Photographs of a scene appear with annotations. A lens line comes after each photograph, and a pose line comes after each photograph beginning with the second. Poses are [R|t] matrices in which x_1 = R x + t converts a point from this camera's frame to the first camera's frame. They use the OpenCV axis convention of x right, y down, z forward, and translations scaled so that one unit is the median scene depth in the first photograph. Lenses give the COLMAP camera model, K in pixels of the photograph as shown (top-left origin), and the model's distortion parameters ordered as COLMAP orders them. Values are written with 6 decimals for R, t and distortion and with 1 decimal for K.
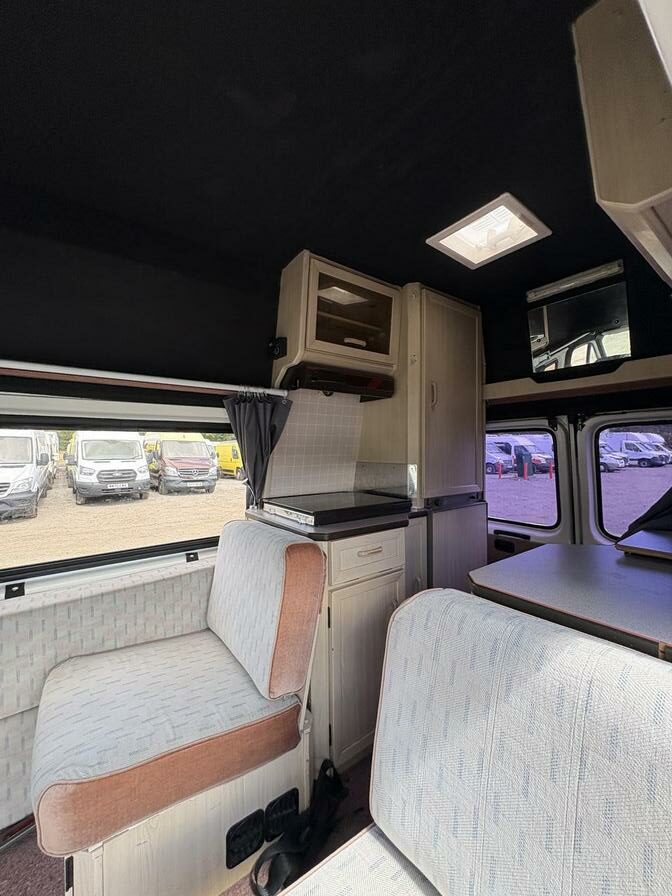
lens RADIAL K [[357.9, 0, 333.7], [0, 357.9, 447.3], [0, 0, 1]] dist [-0.001478, 0.000690]
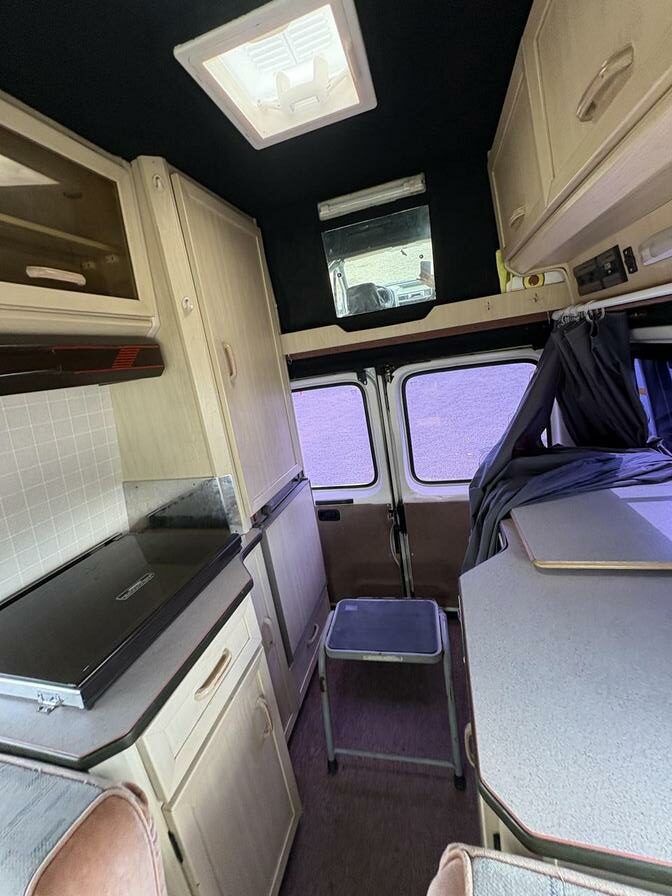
lens RADIAL K [[357.9, 0, 334.7], [0, 357.9, 448.2], [0, 0, 1]] dist [-0.001478, 0.000690]
pose [[0.777322, -0.259913, 0.572901, 0.014260], [0.139984, 0.959293, 0.245278, -0.129204], [-0.613331, -0.110463, 0.782063, 0.352067]]
